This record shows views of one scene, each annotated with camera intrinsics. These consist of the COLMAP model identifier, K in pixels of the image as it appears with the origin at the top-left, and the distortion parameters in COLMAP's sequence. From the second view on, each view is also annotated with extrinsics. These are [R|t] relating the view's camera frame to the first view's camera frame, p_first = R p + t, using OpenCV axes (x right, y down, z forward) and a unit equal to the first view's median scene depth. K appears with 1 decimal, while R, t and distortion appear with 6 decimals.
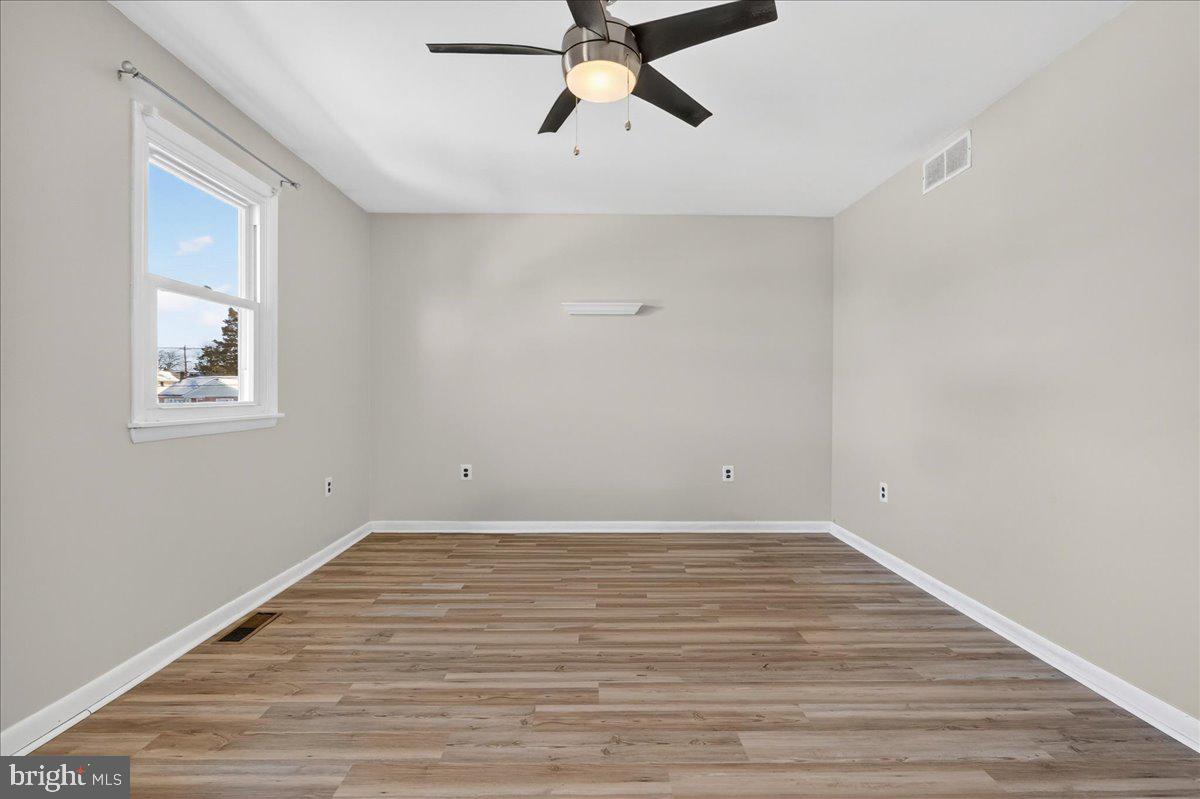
lens RADIAL K [[549.8, 0, 600.0], [0, 549.8, 399.5], [0, 0, 1]] dist [-0.003741, 0.000321]
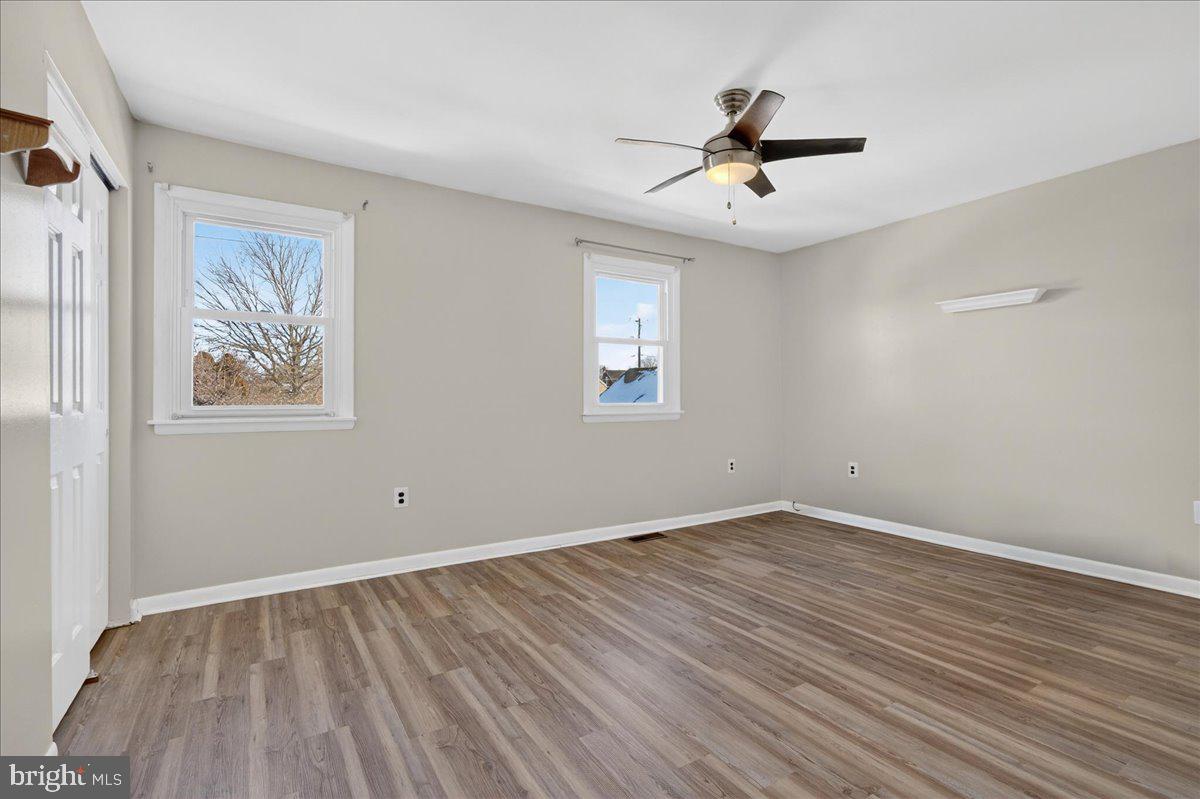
lens RADIAL K [[549.8, 0, 600.0], [0, 549.8, 399.5], [0, 0, 1]] dist [-0.003741, 0.000321]
pose [[0.526049, -0.000070, -0.850455, 0.886769], [-0.006977, 0.999966, -0.004399, 0.002465], [0.850426, 0.008248, 0.526030, -0.005934]]
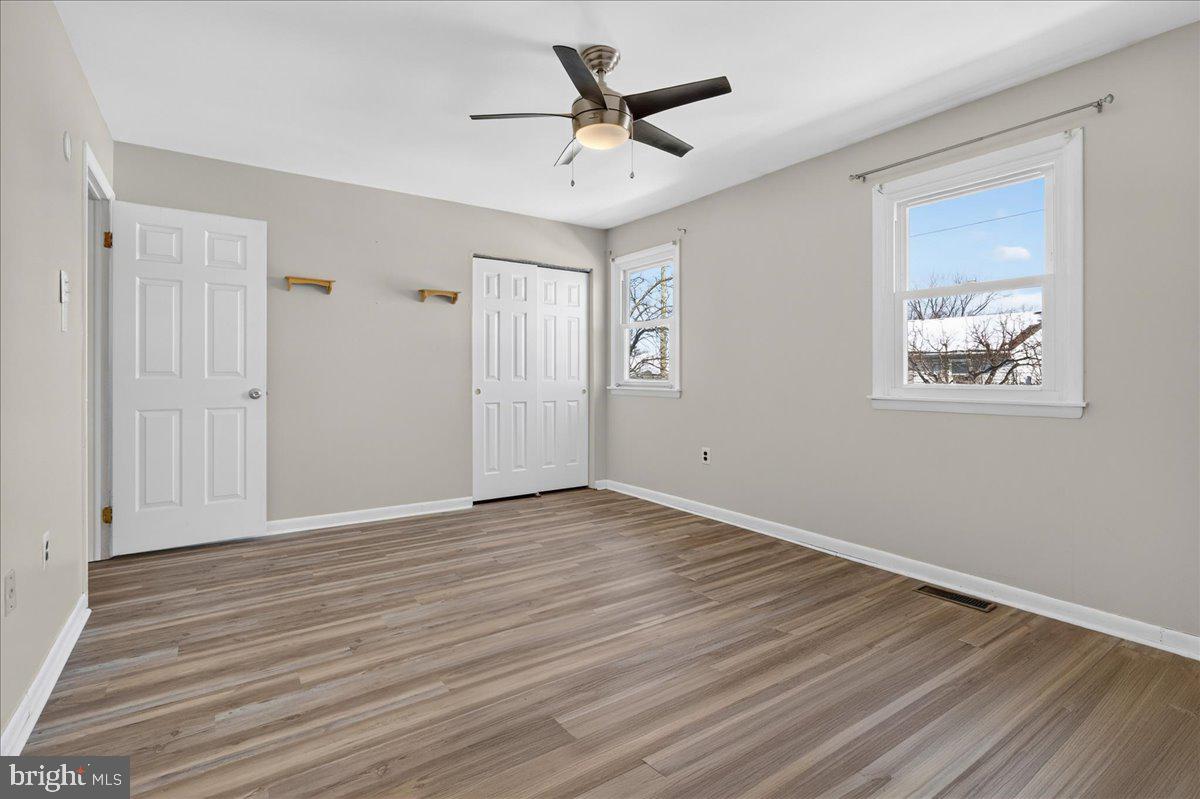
lens RADIAL K [[563.4, 0, 599.2], [0, 563.4, 380.4], [0, 0, 1]] dist [-0.004228, 0.000038]
pose [[-0.827355, 0.000617, -0.561679, 0.665522], [-0.011502, 0.999771, 0.018040, -0.019823], [0.561561, 0.021386, -0.827159, 1.864077]]
